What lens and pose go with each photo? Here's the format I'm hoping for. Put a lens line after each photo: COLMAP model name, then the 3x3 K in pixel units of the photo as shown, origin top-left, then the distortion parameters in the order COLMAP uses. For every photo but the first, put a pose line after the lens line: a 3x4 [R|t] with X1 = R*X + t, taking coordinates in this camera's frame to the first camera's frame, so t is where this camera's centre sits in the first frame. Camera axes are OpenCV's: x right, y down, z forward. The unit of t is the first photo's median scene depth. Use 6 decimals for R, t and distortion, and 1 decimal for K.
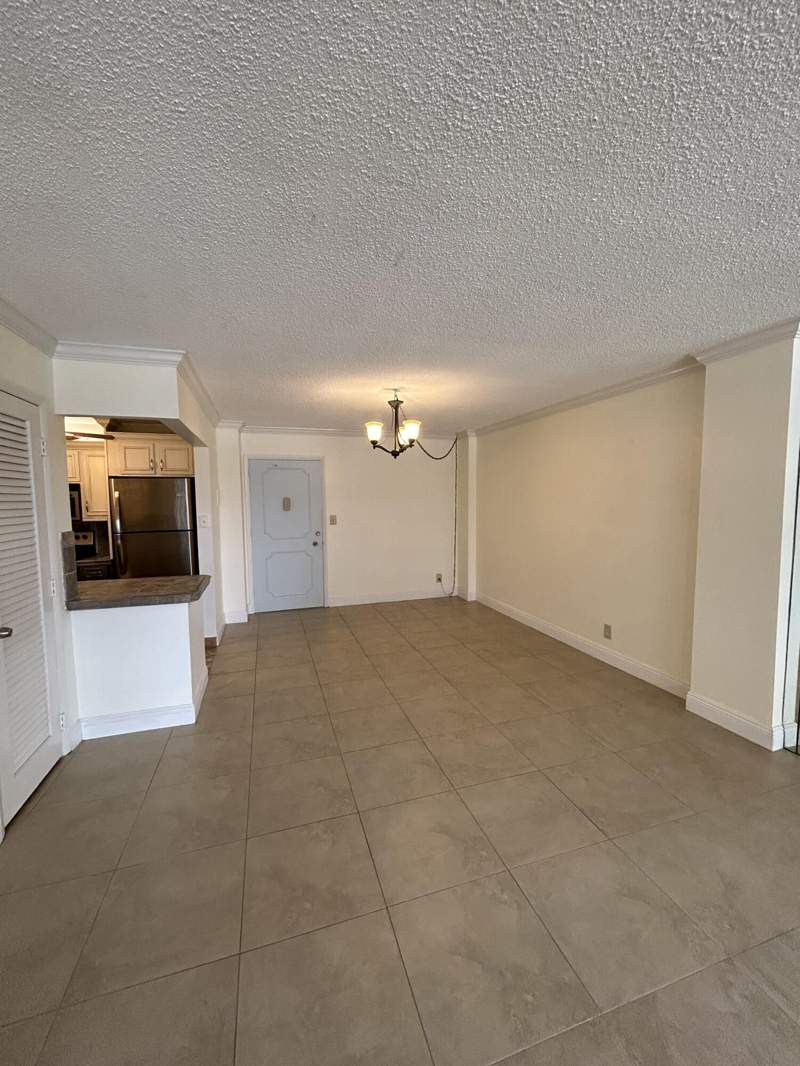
lens RADIAL K [[425.6, 0, 400.0], [0, 425.6, 533.0], [0, 0, 1]] dist [-0.006871, 0.000182]
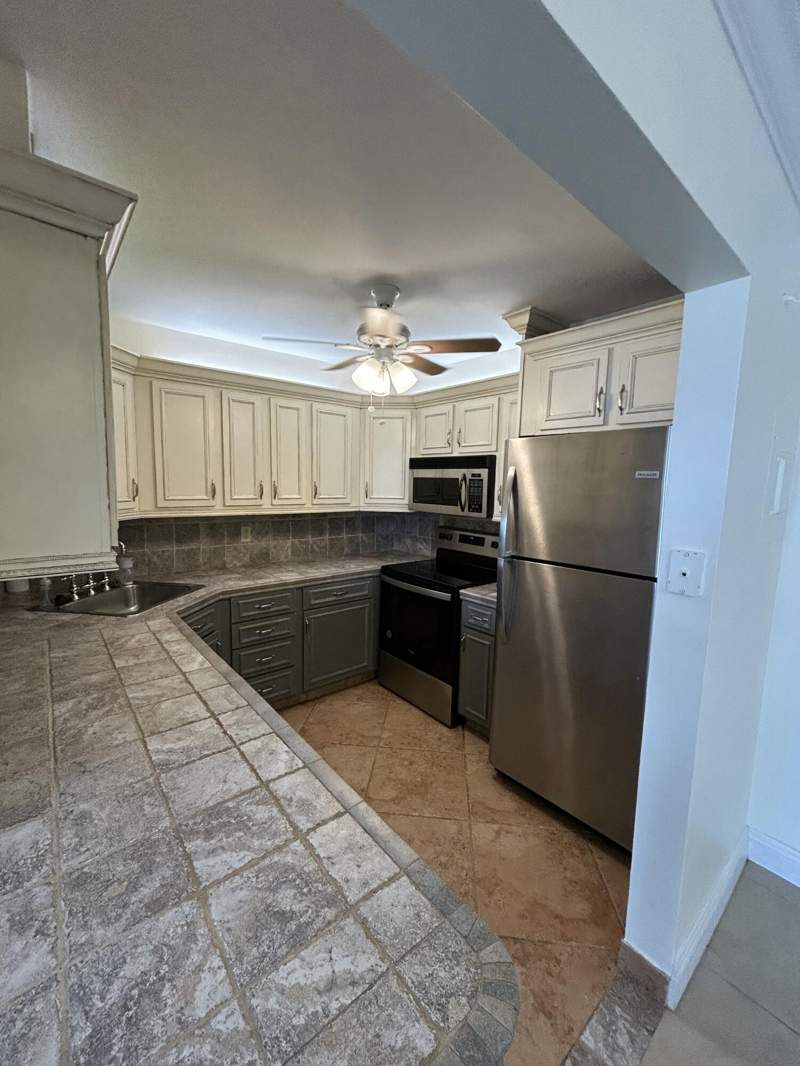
lens RADIAL K [[425.6, 0, 400.0], [0, 425.6, 533.0], [0, 0, 1]] dist [-0.006871, 0.000182]
pose [[0.373286, 0.126338, -0.919074, -0.258385], [-0.099646, 0.990413, 0.095673, -0.054109], [0.922349, 0.055869, 0.382296, 0.665439]]
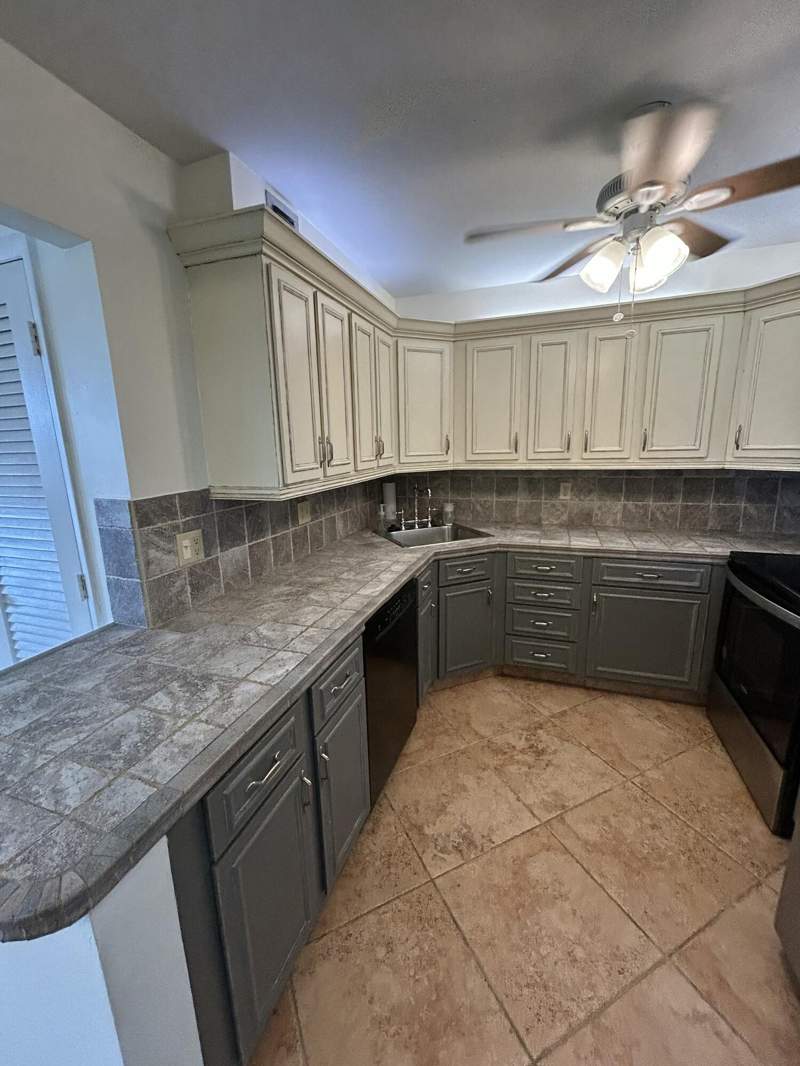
lens RADIAL K [[425.6, 0, 400.0], [0, 425.6, 533.0], [0, 0, 1]] dist [-0.006871, 0.000182]
pose [[-0.598368, 0.191680, -0.777955, -0.333782], [-0.034454, 0.963908, 0.263997, -0.061415], [0.800480, 0.184772, -0.570168, 0.896659]]
